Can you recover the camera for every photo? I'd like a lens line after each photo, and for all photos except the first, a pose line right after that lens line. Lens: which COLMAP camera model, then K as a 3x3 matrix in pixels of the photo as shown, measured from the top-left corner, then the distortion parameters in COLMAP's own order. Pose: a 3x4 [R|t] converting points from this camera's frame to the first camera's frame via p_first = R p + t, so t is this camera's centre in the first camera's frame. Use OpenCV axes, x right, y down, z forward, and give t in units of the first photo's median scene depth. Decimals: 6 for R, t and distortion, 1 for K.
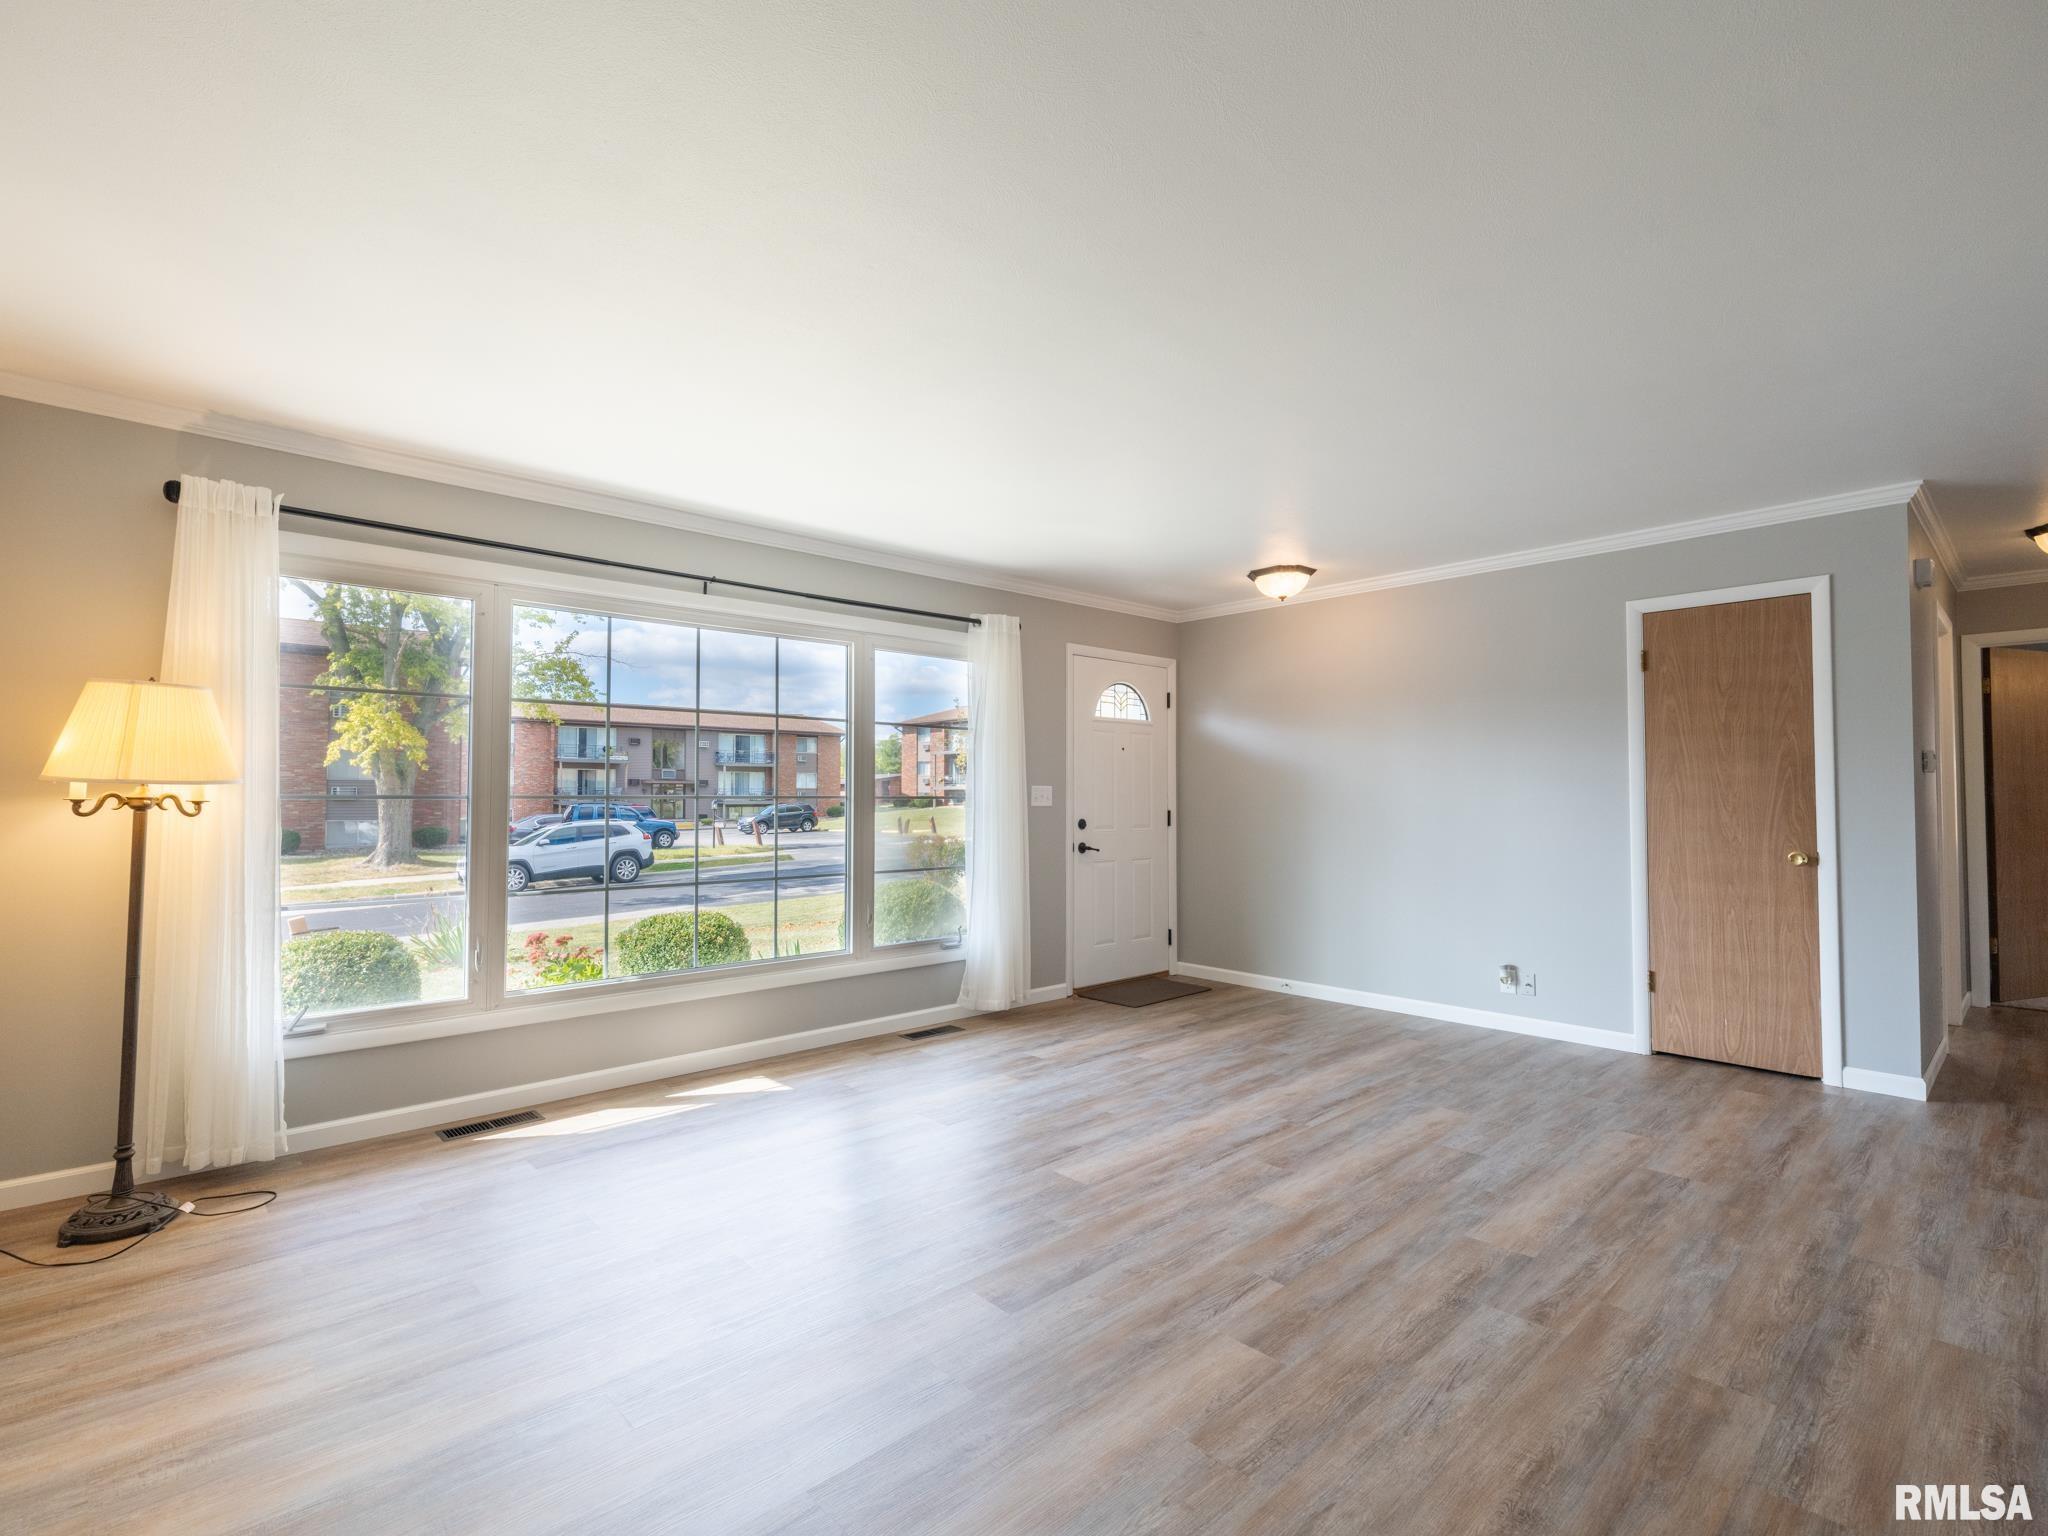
lens RADIAL K [[957.2, 0, 1031.8], [0, 957.2, 768.5], [0, 0, 1]] dist [-0.004389, 0.002459]
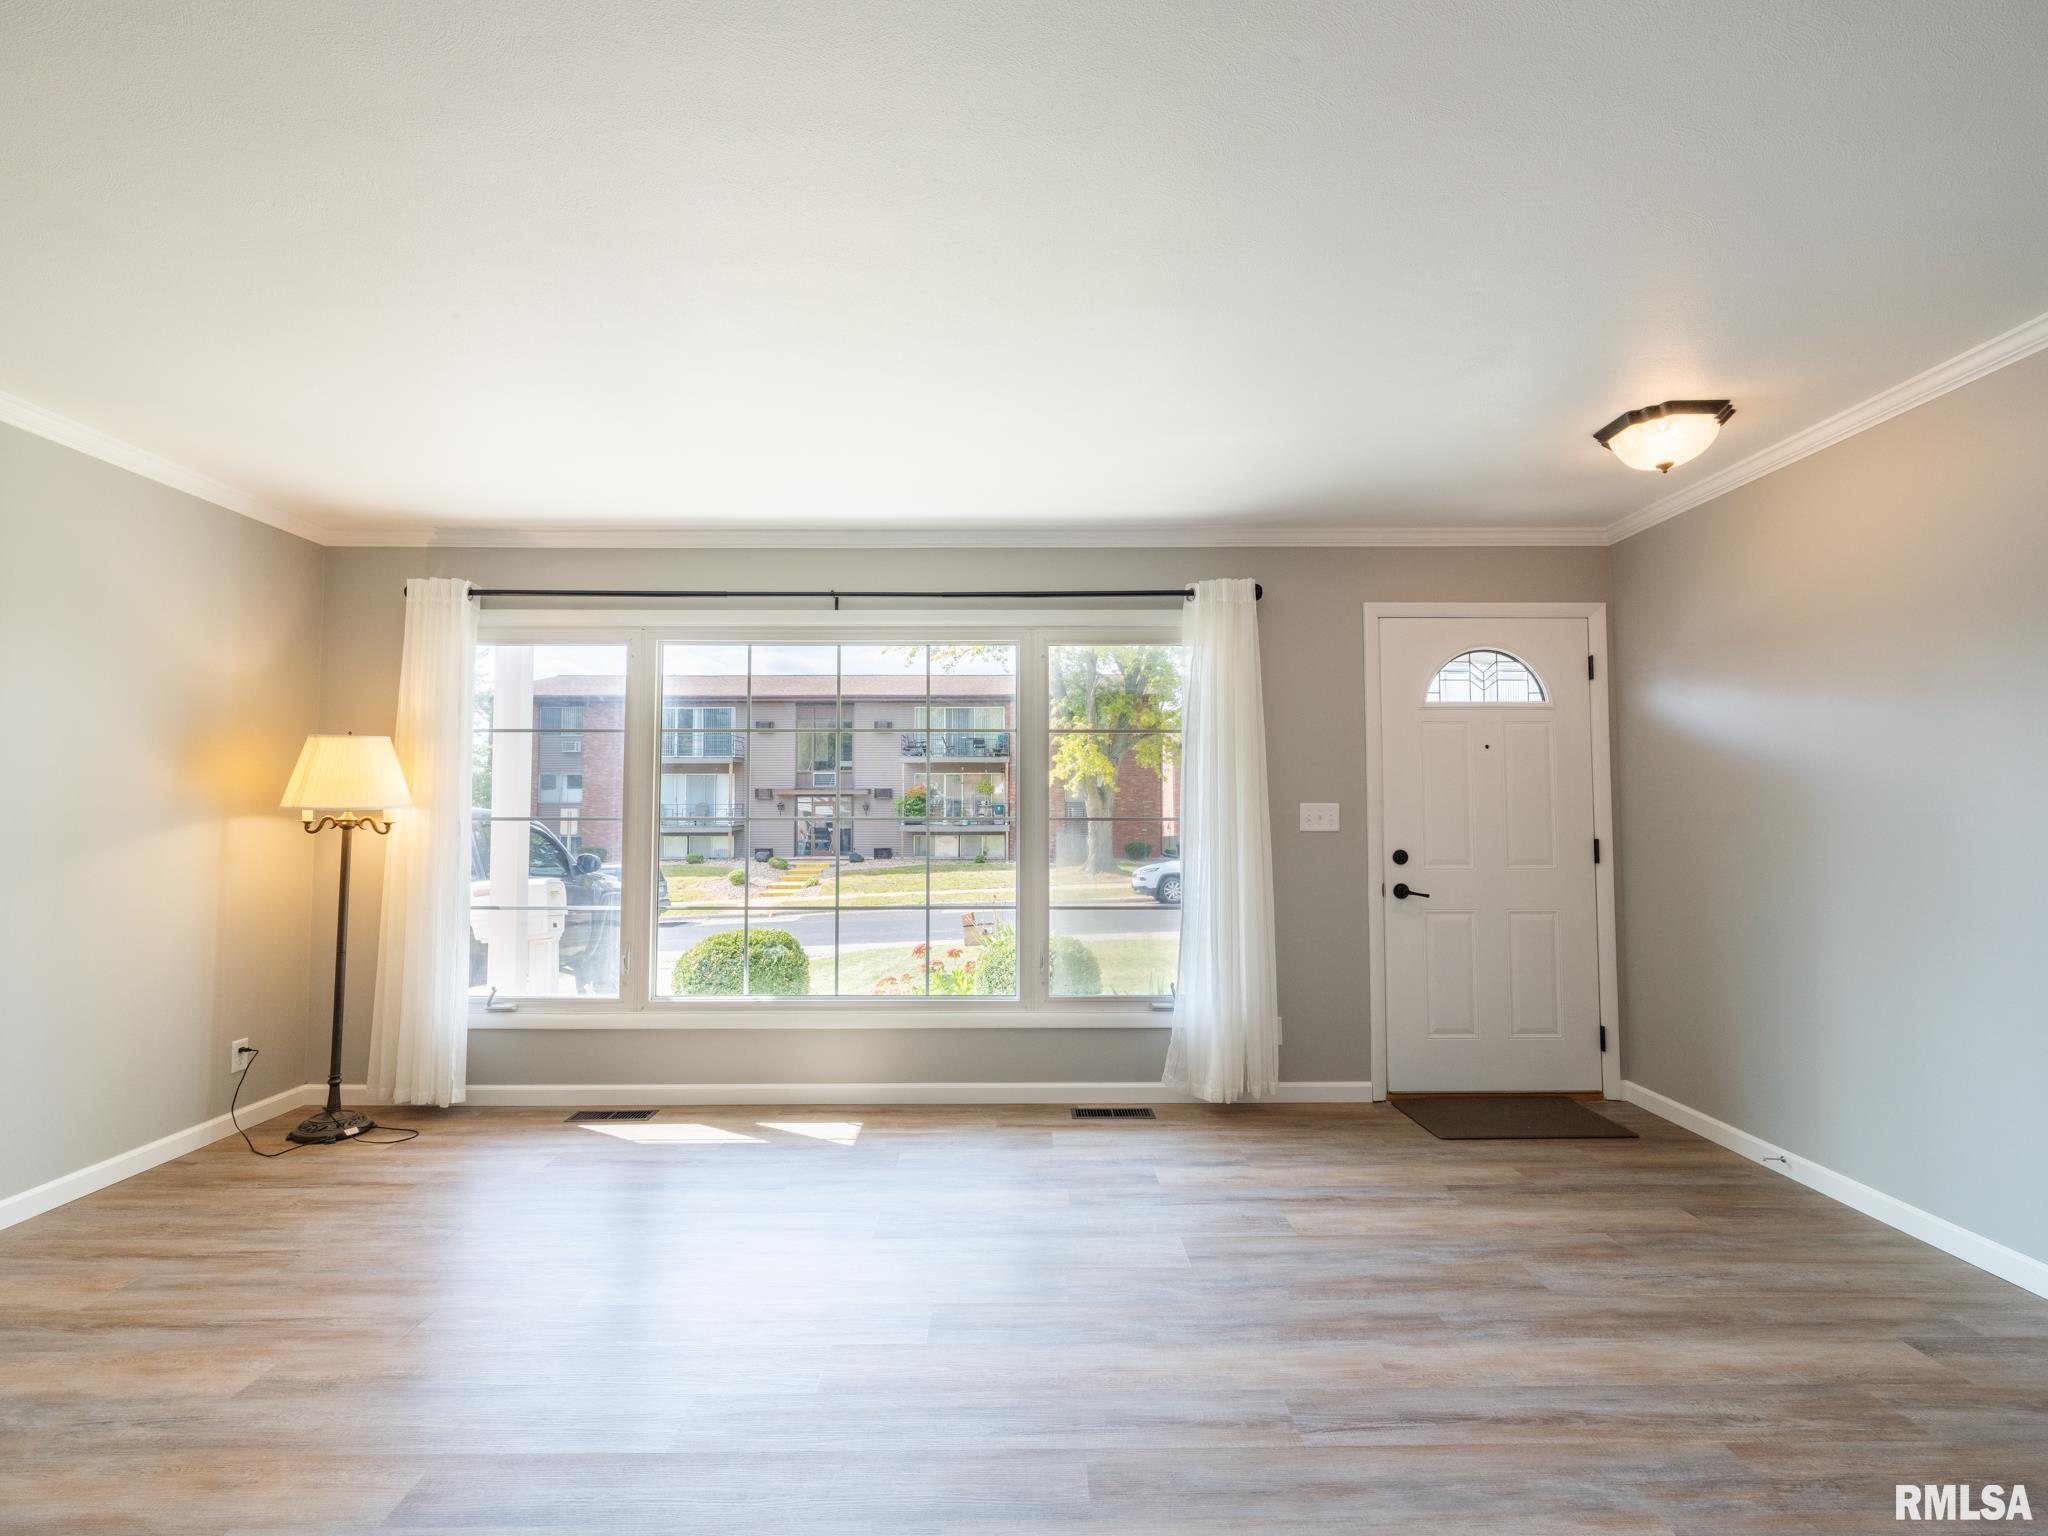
lens RADIAL K [[957.2, 0, 1020.6], [0, 957.2, 773.0], [0, 0, 1]] dist [-0.004389, 0.002459]
pose [[0.737853, -0.030564, -0.674269, 0.421844], [0.020921, 0.999530, -0.022414, 0.008347], [0.674637, 0.002431, 0.738146, 0.388566]]
